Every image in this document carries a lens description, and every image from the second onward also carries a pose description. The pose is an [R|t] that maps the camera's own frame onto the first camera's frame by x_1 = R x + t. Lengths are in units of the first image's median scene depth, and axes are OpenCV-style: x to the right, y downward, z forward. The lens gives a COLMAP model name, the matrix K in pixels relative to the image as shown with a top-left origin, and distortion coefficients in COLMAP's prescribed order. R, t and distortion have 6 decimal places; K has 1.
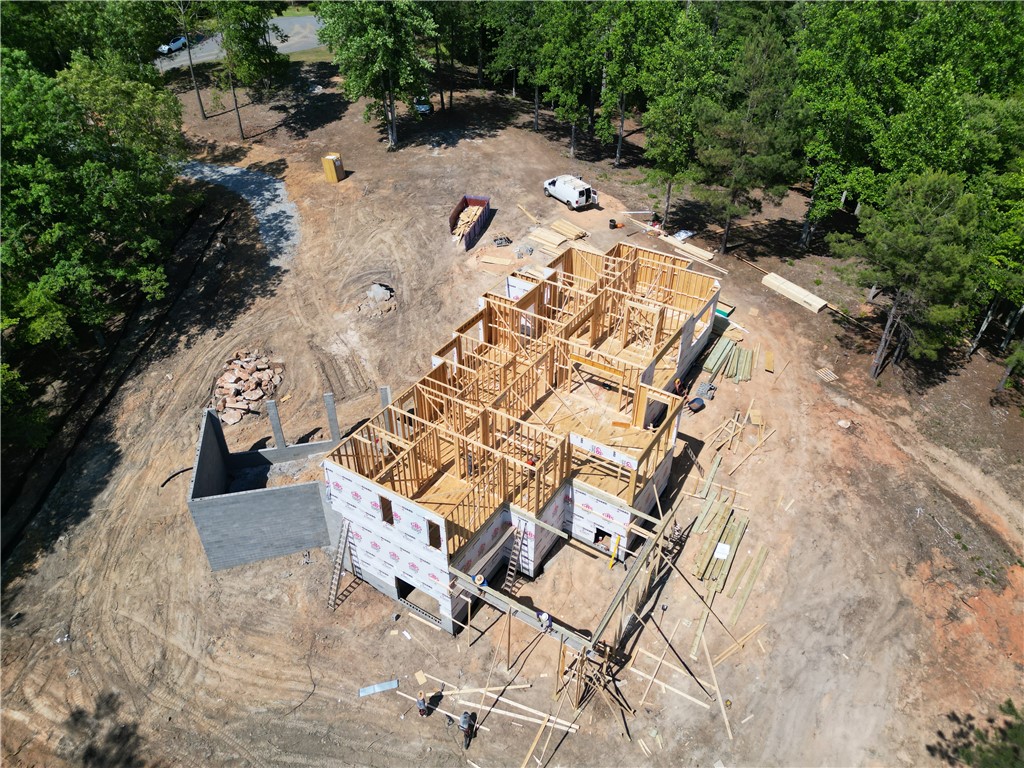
lens RADIAL K [[715.8, 0, 512.0], [0, 715.8, 384.0], [0, 0, 1]] dist [0.072135, -0.068141]
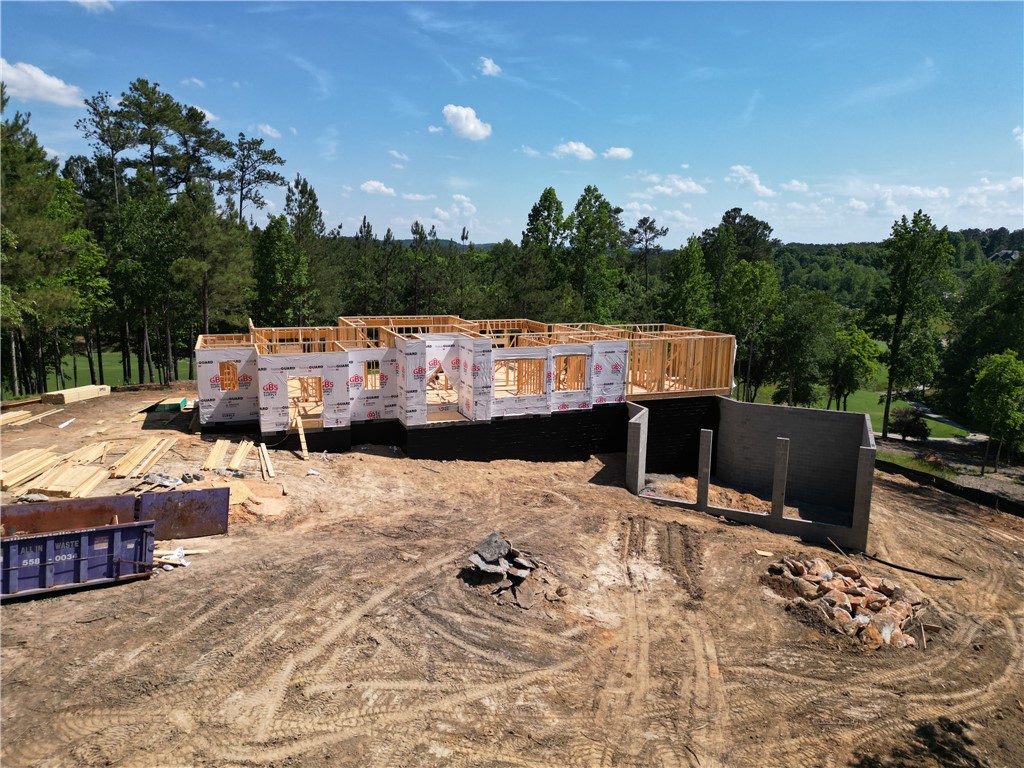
lens RADIAL K [[715.8, 0, 512.0], [0, 715.8, 384.0], [0, 0, 1]] dist [0.072135, -0.068141]
pose [[-0.803874, -0.126217, 0.581254, -0.468156], [0.340275, 0.703929, 0.623456, -0.508332], [-0.487852, 0.698966, -0.522921, 1.303221]]
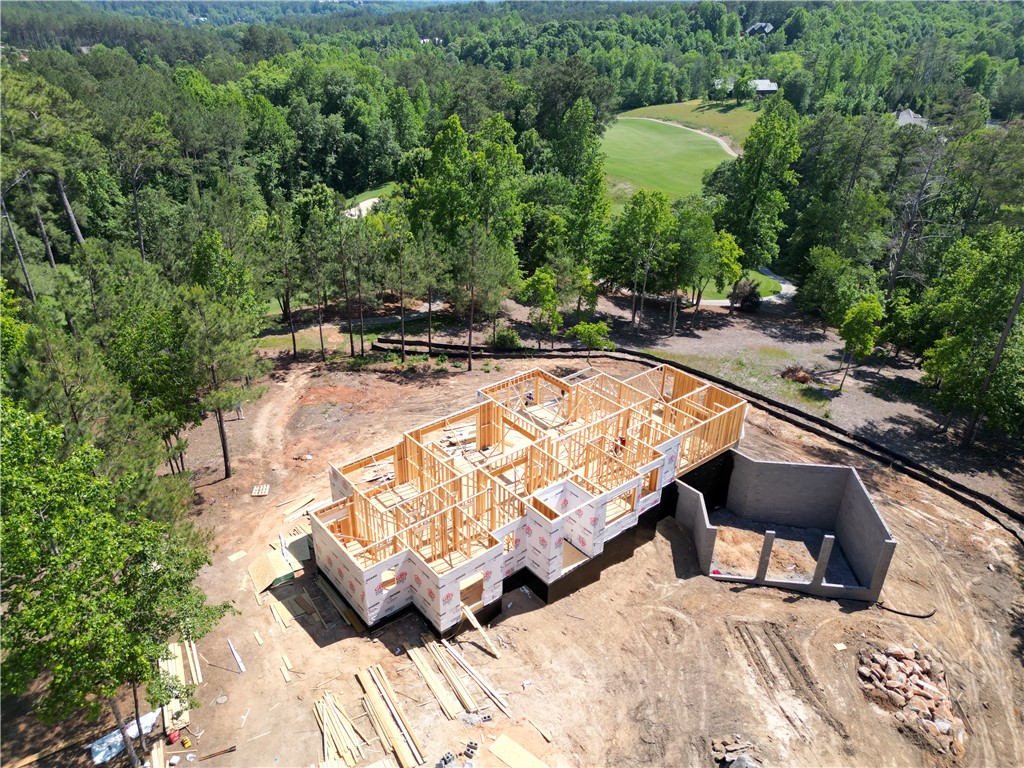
lens RADIAL K [[715.8, 0, 512.0], [0, 715.8, 384.0], [0, 0, 1]] dist [0.072135, -0.068141]
pose [[-0.949973, -0.164238, 0.265664, -0.131466], [0.171390, 0.436959, 0.883002, -0.882619], [-0.261107, 0.884360, -0.386951, 1.144890]]
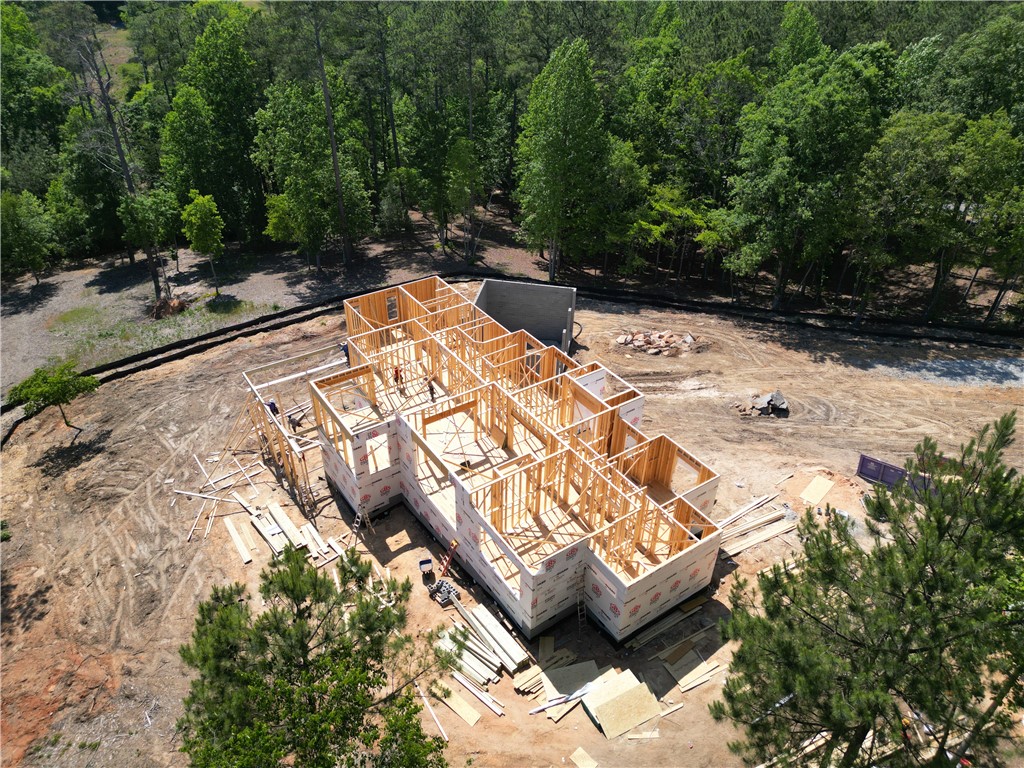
lens RADIAL K [[715.8, 0, 512.0], [0, 715.8, 384.0], [0, 0, 1]] dist [0.072135, -0.068141]
pose [[-0.394409, 0.513302, -0.762209, 0.663038], [-0.569761, 0.514174, 0.641091, -0.588512], [0.720981, 0.687129, 0.089665, 0.787373]]
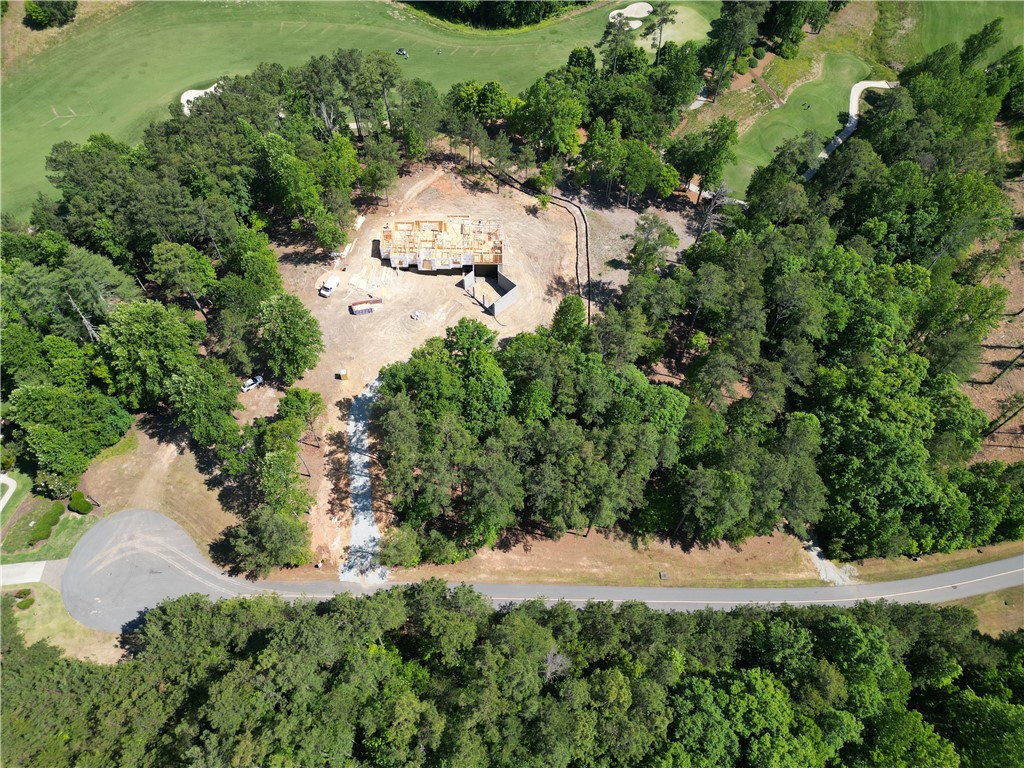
lens RADIAL K [[726.0, 0, 512.0], [0, 726.0, 384.0], [0, 0, 1]] dist [0.037046, -0.004479]
pose [[-0.535921, -0.715968, 0.447414, -2.175993], [0.498084, 0.159769, 0.852283, -2.728425], [-0.681690, 0.679606, 0.270989, 0.149780]]
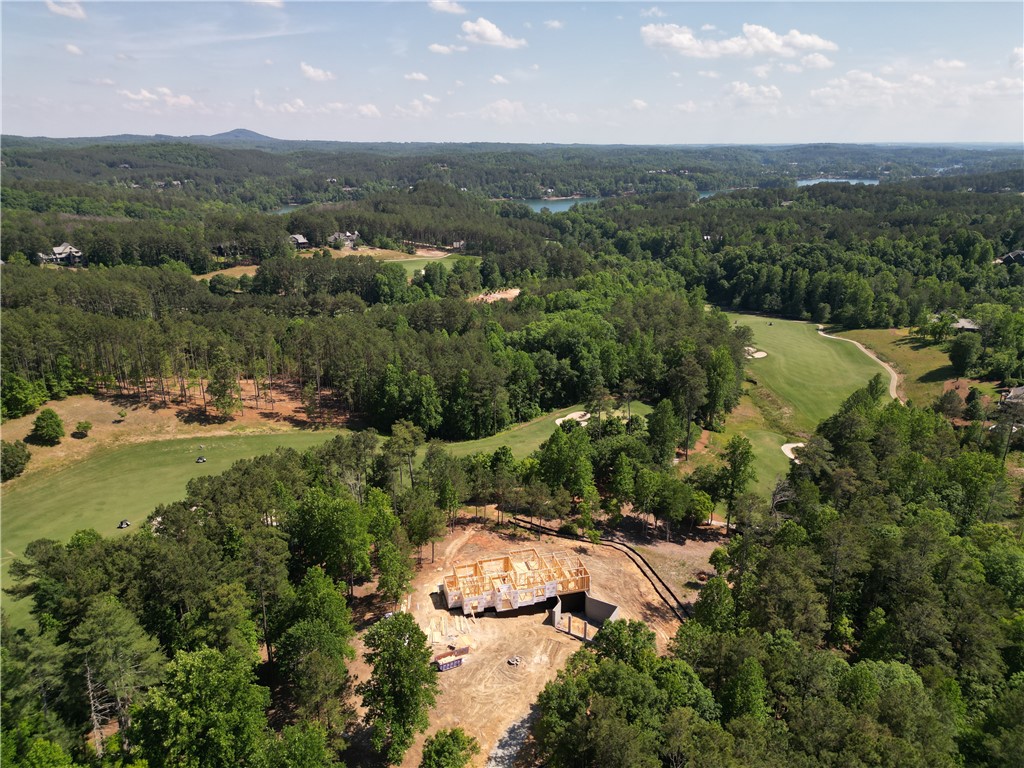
lens RADIAL K [[715.8, 0, 512.0], [0, 715.8, 384.0], [0, 0, 1]] dist [0.072135, -0.068141]
pose [[-0.736694, -0.222251, 0.638660, -1.652655], [0.400354, 0.617790, 0.676796, -2.539425], [-0.544977, 0.754281, -0.366143, 1.355140]]
